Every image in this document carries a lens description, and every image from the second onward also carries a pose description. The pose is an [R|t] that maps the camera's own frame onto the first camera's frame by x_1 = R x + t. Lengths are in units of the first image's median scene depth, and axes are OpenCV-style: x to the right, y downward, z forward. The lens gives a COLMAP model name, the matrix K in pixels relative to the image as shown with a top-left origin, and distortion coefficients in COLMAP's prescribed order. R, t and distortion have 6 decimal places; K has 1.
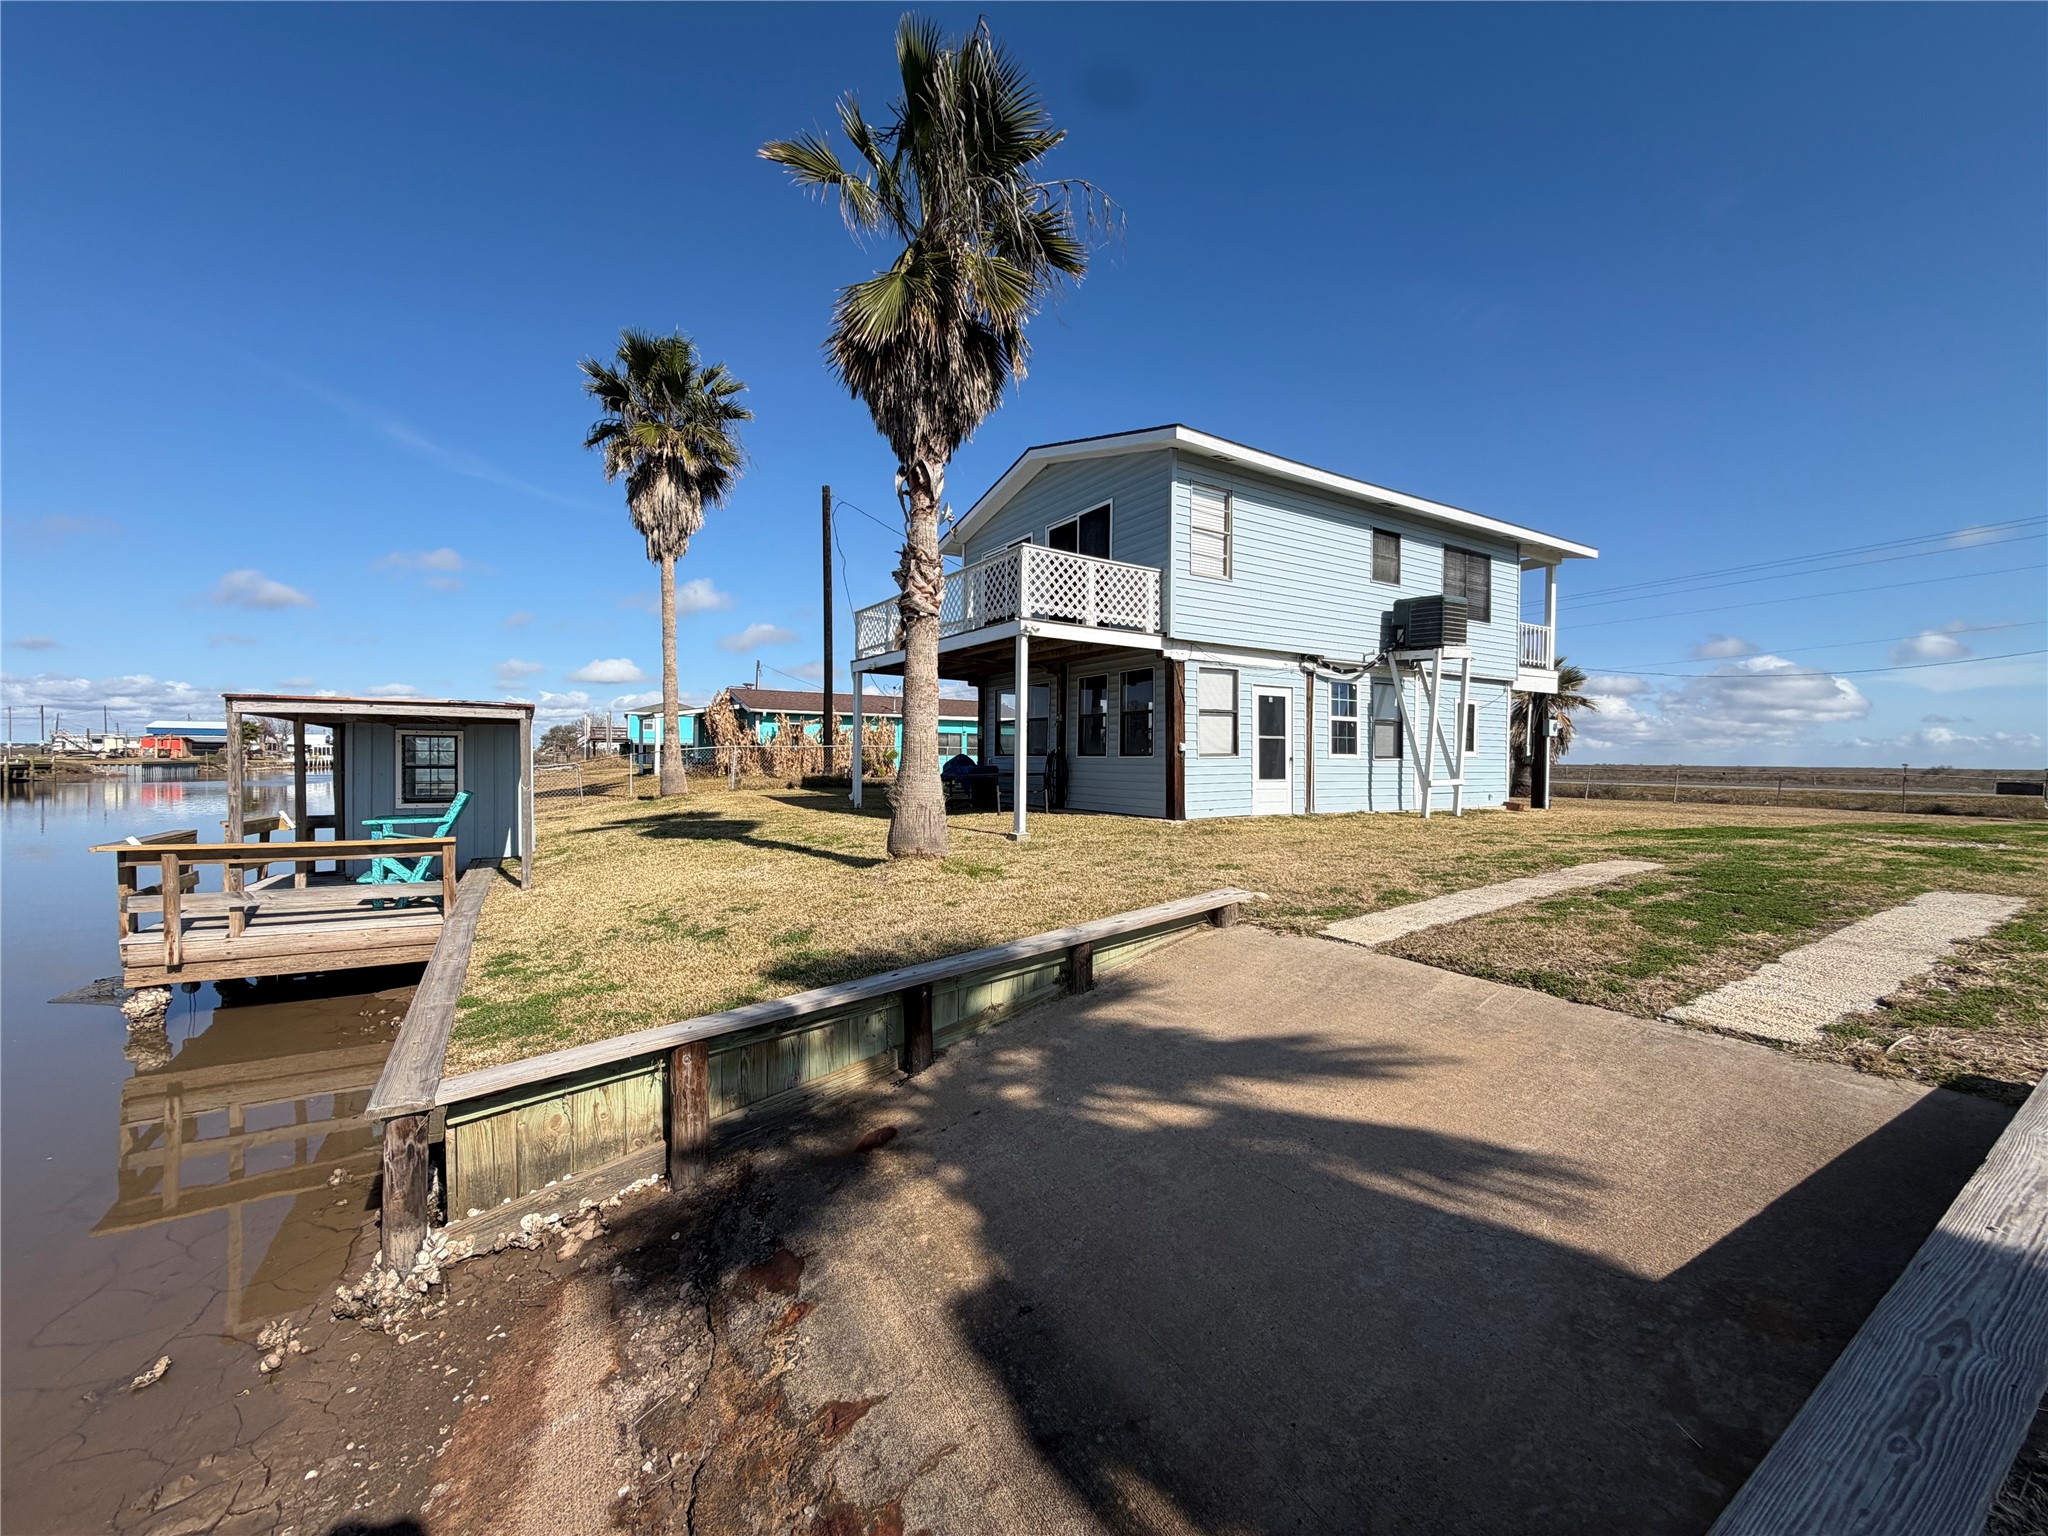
lens RADIAL K [[813.6, 0, 1020.8], [0, 813.6, 767.6], [0, 0, 1]] dist [0.000127, -0.000062]
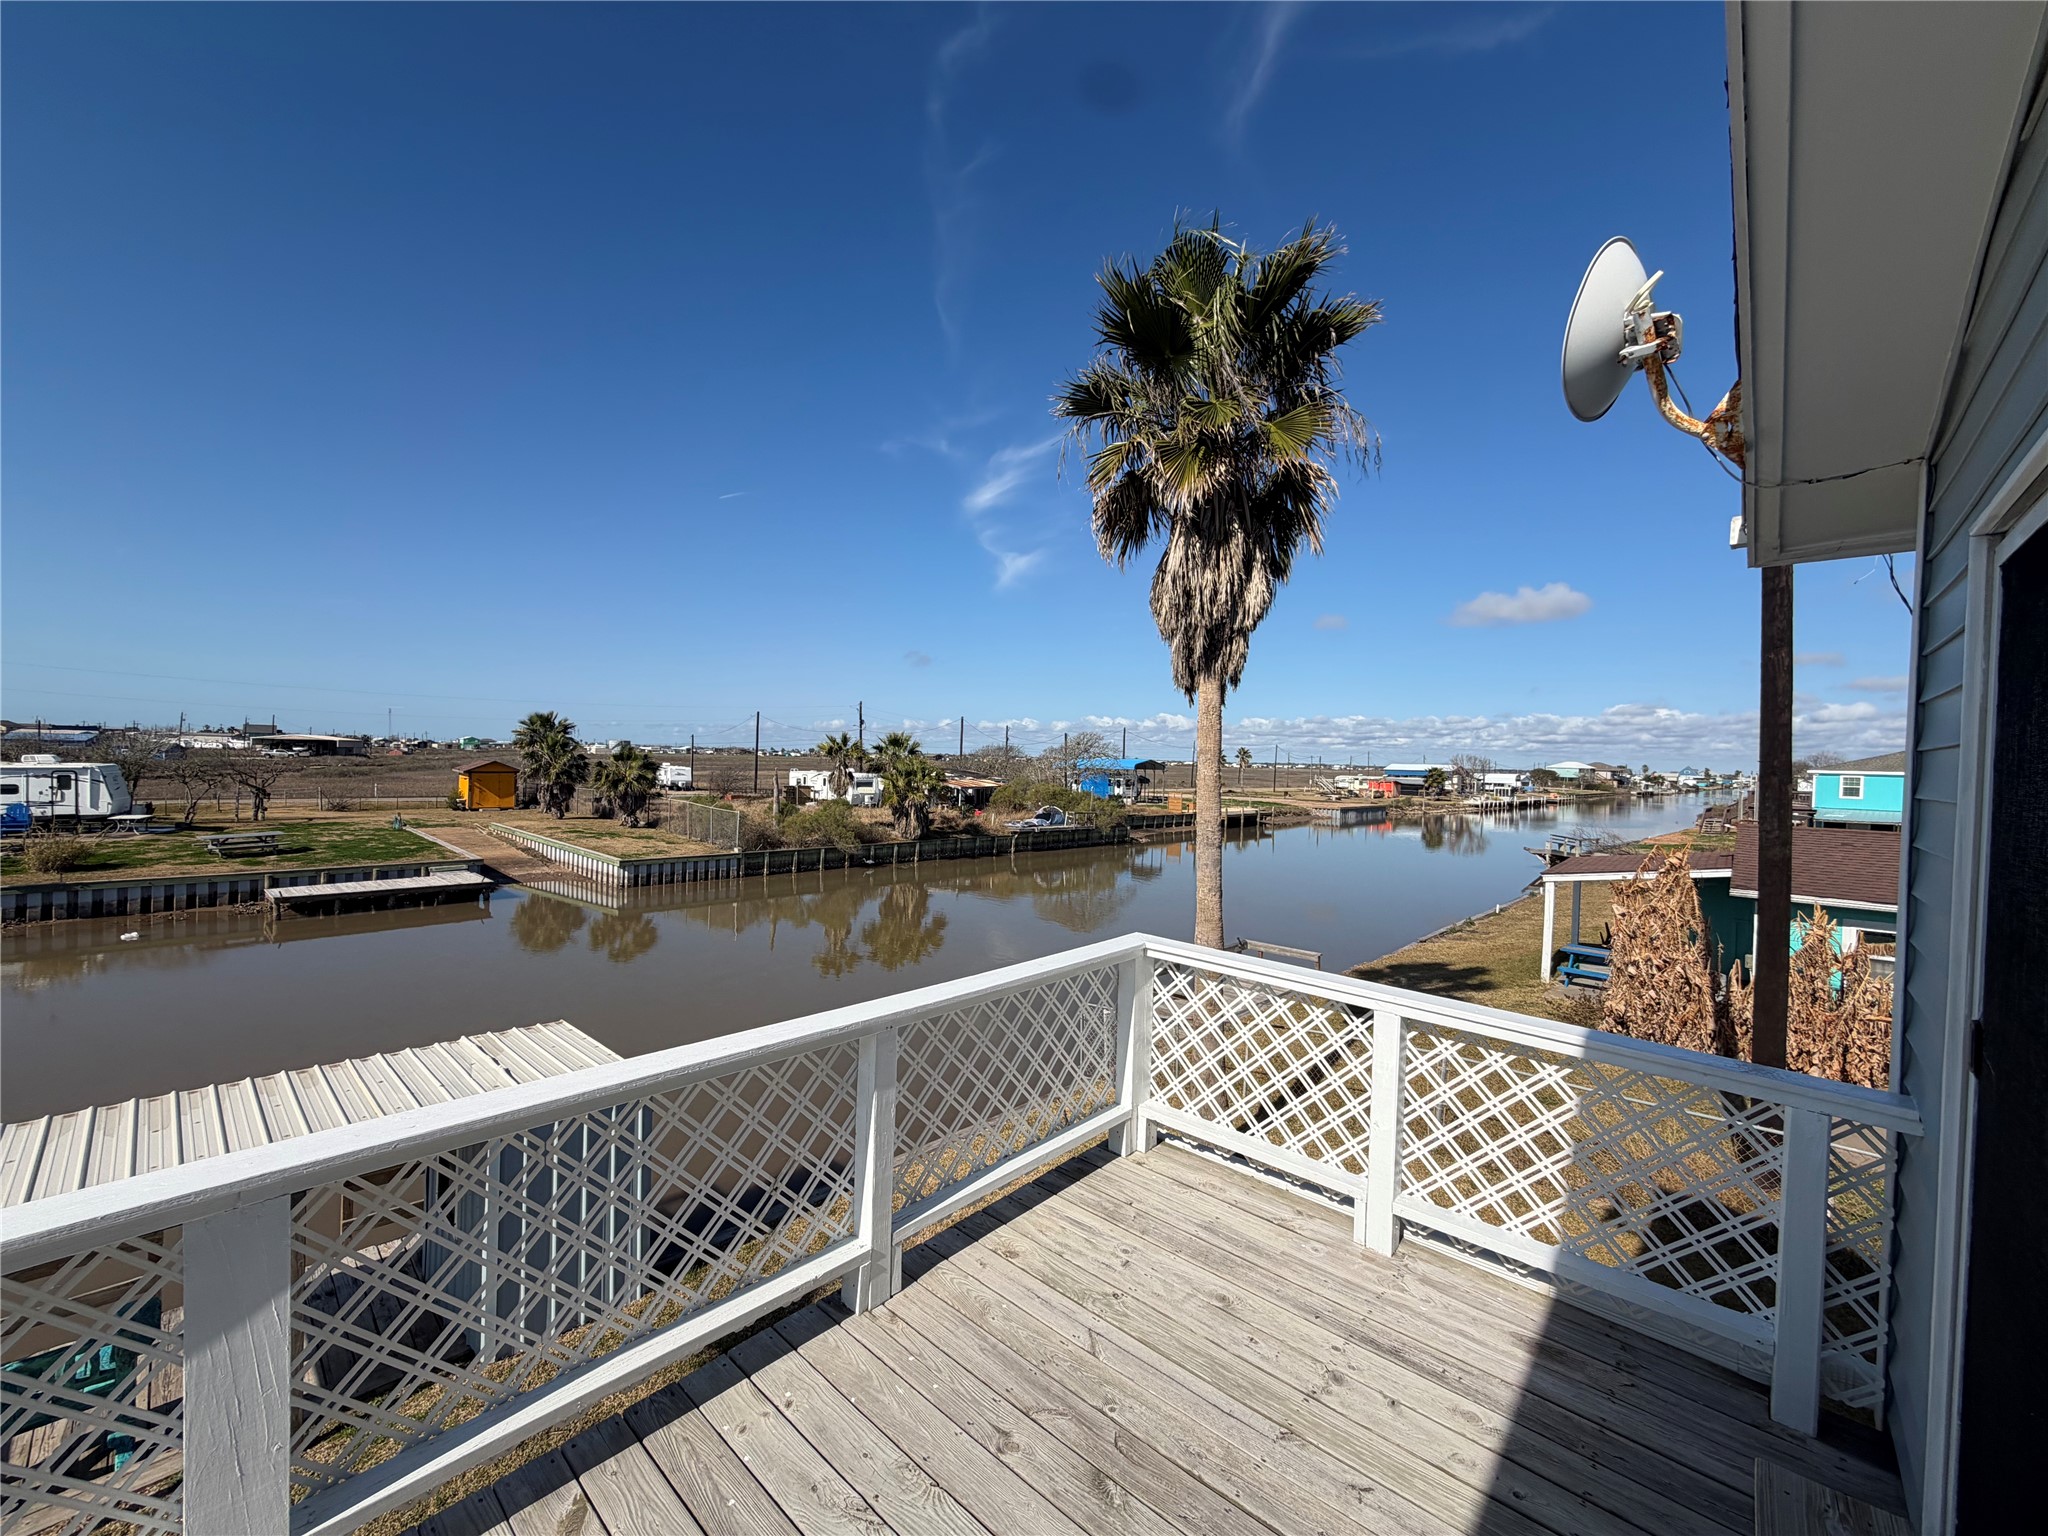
lens RADIAL K [[813.6, 0, 1021.9], [0, 813.6, 766.2], [0, 0, 1]] dist [0.000127, -0.000062]
pose [[0.263891, 0.006220, -0.964532, 0.027199], [-0.034481, 0.999401, -0.002989, -0.298389], [0.963936, 0.034047, 0.263947, 1.120099]]
